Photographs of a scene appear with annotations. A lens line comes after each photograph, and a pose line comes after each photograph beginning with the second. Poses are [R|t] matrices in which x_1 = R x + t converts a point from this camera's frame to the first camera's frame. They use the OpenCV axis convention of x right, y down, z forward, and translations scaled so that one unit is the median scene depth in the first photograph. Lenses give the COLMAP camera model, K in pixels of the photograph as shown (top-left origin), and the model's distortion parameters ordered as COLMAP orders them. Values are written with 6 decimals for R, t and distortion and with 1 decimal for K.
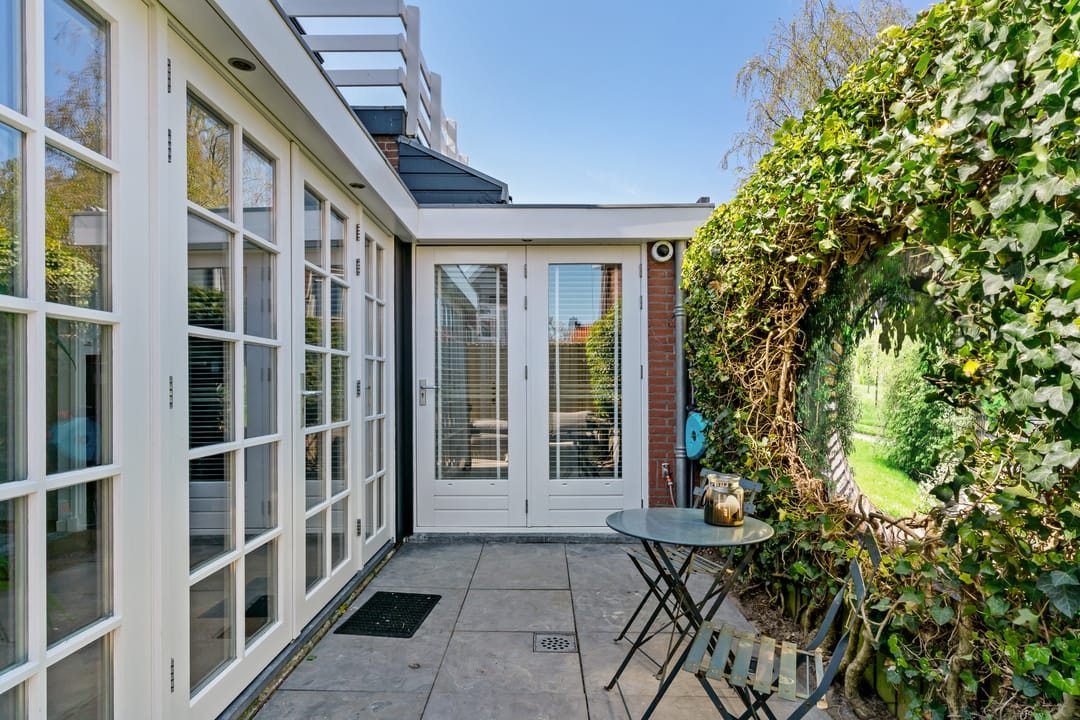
lens RADIAL K [[592.7, 0, 538.9], [0, 592.7, 356.3], [0, 0, 1]] dist [-0.001007, -0.000337]
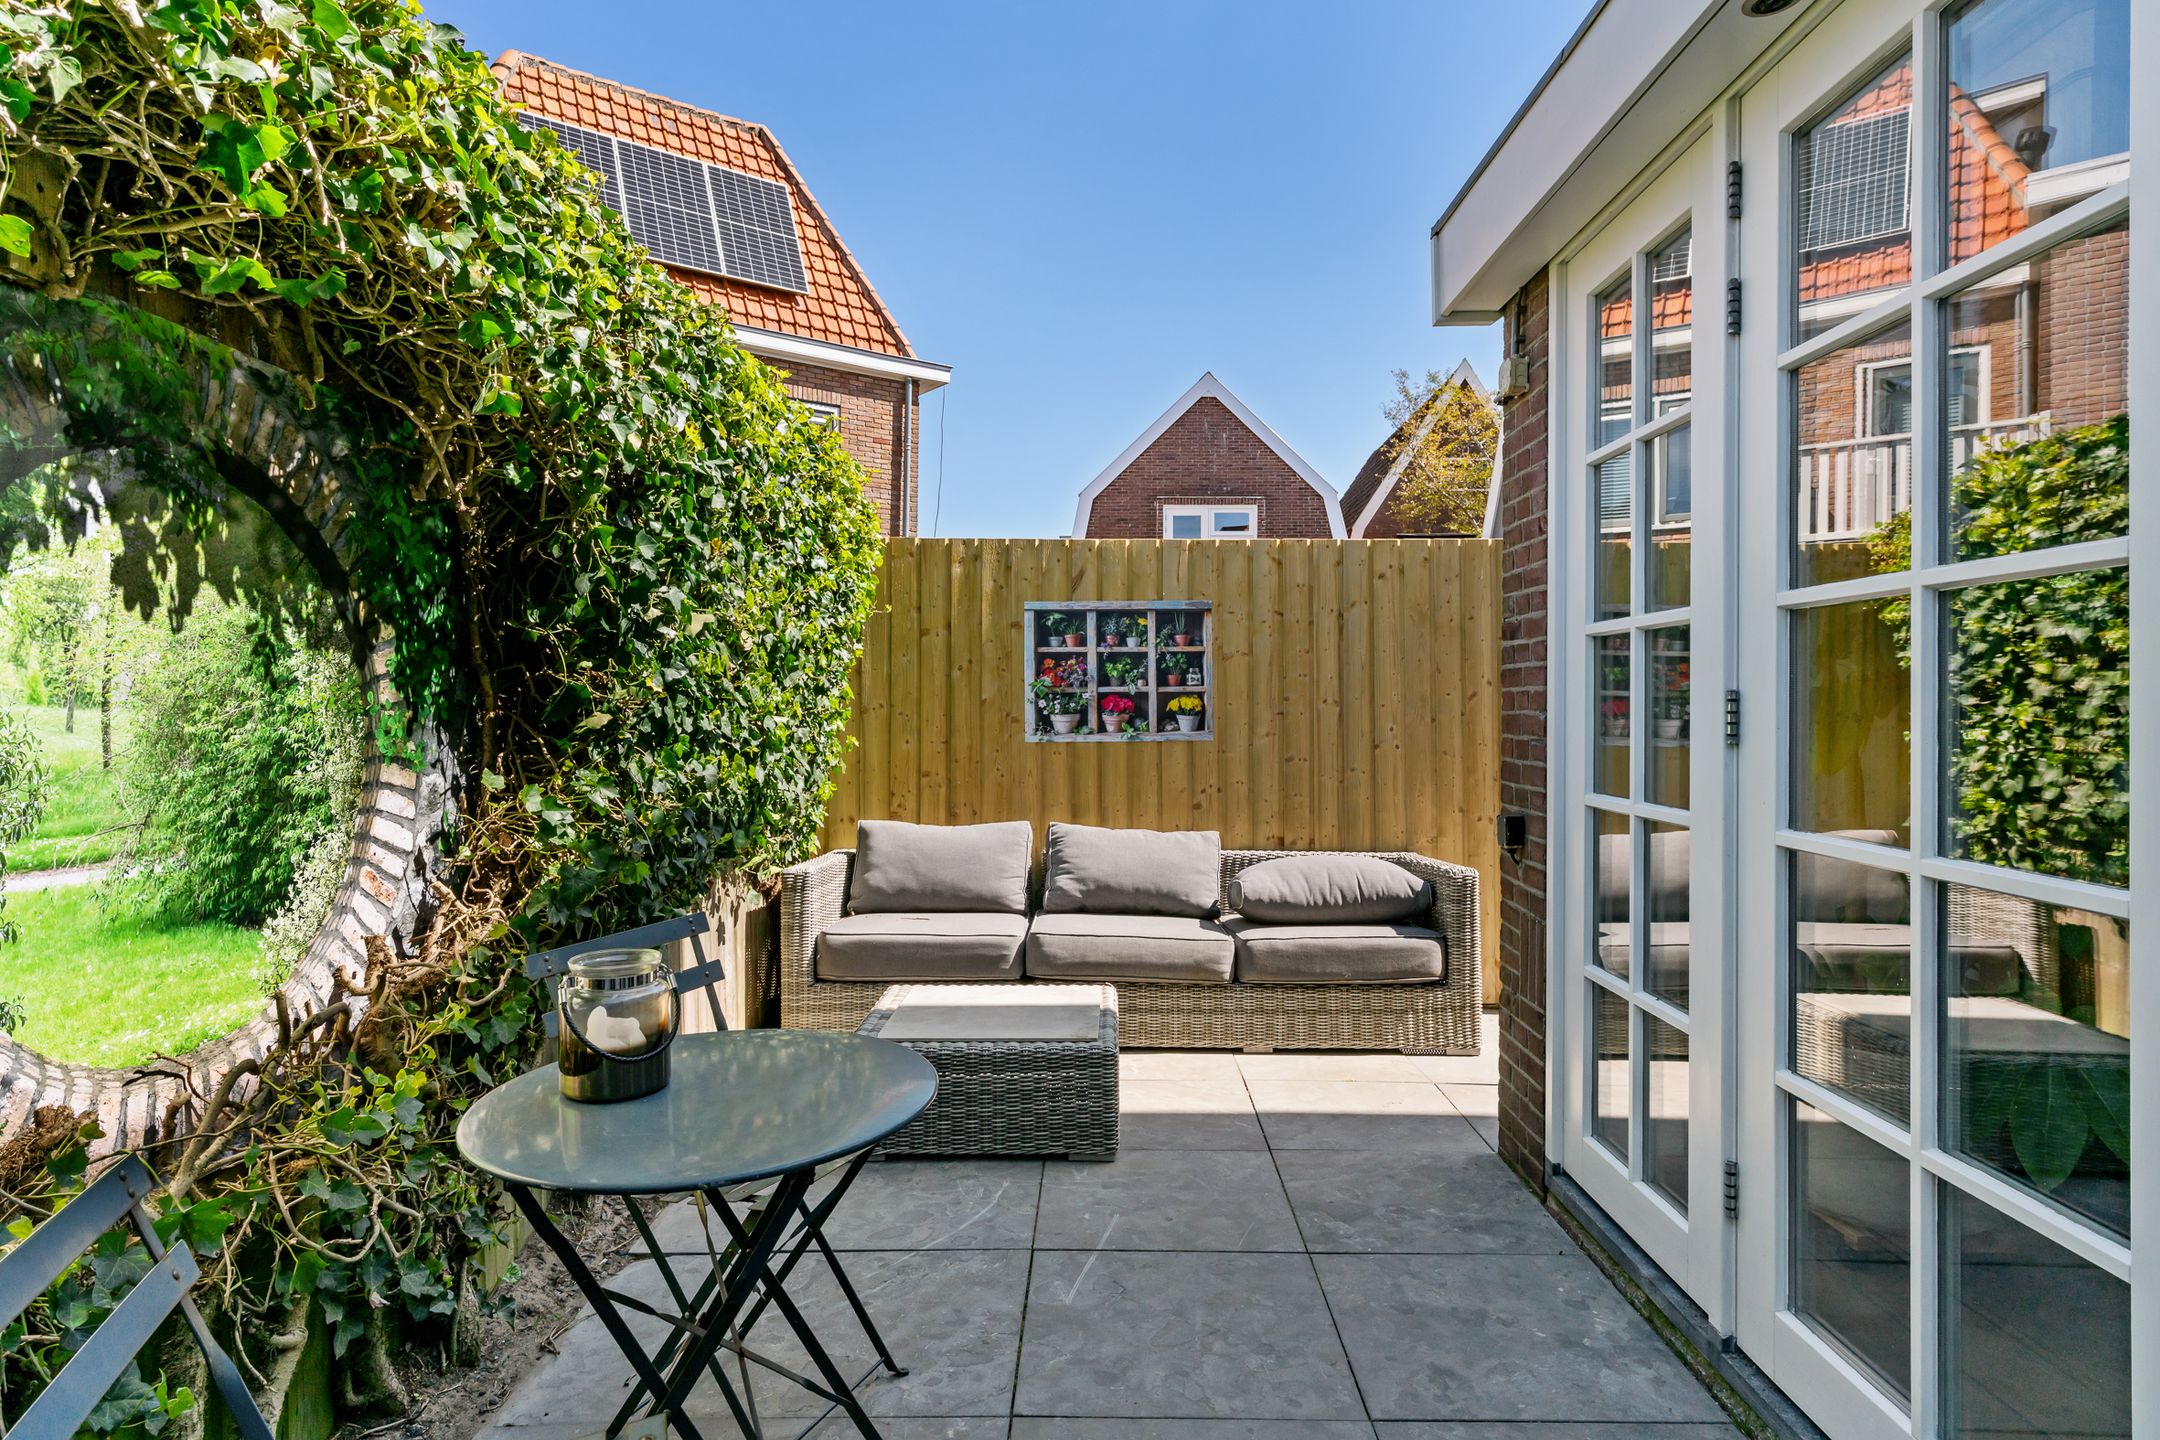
lens RADIAL K [[1185.4, 0, 1077.8], [0, 1185.4, 712.6], [0, 0, 1]] dist [-0.001007, -0.000337]
pose [[-0.999981, 0.000133, 0.006083, 0.025239], [-0.000107, 0.999220, -0.039493, 0.084562], [-0.006084, -0.039493, -0.999201, 1.795558]]
